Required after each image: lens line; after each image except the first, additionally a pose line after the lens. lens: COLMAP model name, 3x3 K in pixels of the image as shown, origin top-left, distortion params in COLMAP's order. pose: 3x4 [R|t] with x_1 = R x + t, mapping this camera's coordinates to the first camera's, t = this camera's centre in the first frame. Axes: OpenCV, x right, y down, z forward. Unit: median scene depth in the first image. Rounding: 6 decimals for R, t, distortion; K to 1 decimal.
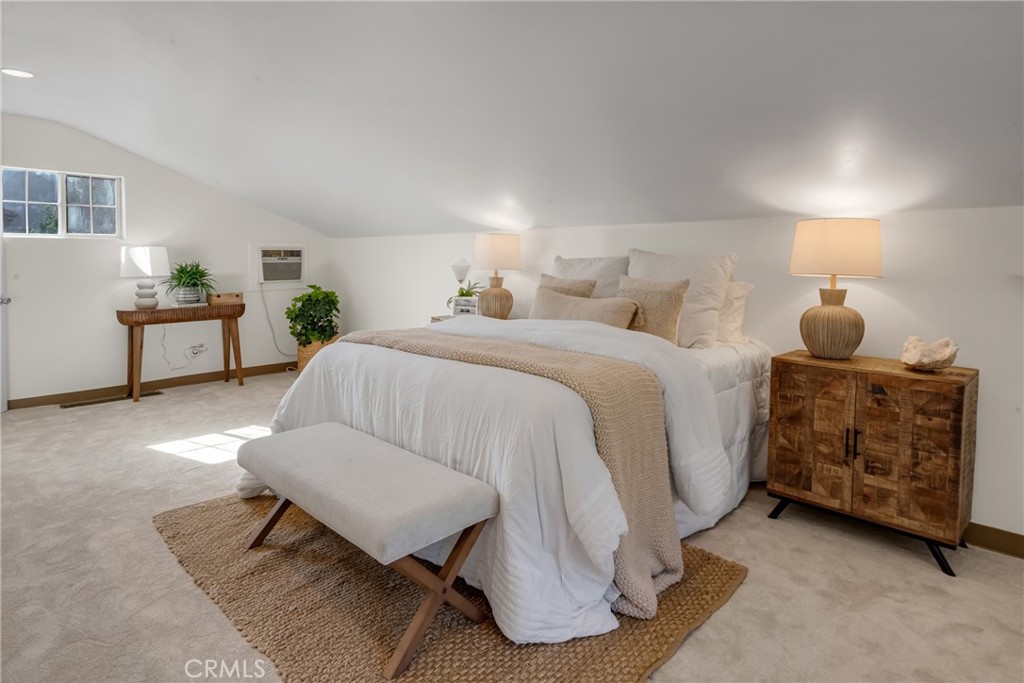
lens RADIAL K [[570.0, 0, 512.0], [0, 570.0, 339.6], [0, 0, 1]] dist [0.004091, 0.000015]
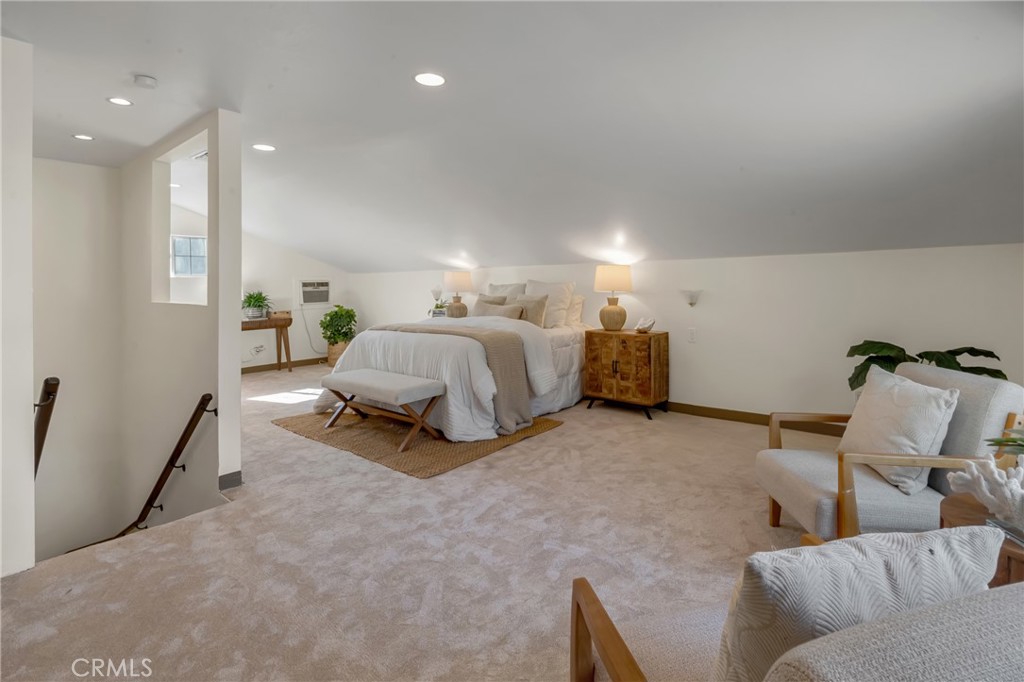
lens RADIAL K [[467.9, 0, 549.6], [0, 467.9, 328.2], [0, 0, 1]] dist [-0.000366, 0.000019]
pose [[0.991831, -0.027408, 0.124580, 0.105182], [0.033372, 0.998382, -0.046040, 0.087923], [-0.123117, 0.049822, 0.991141, -0.617901]]
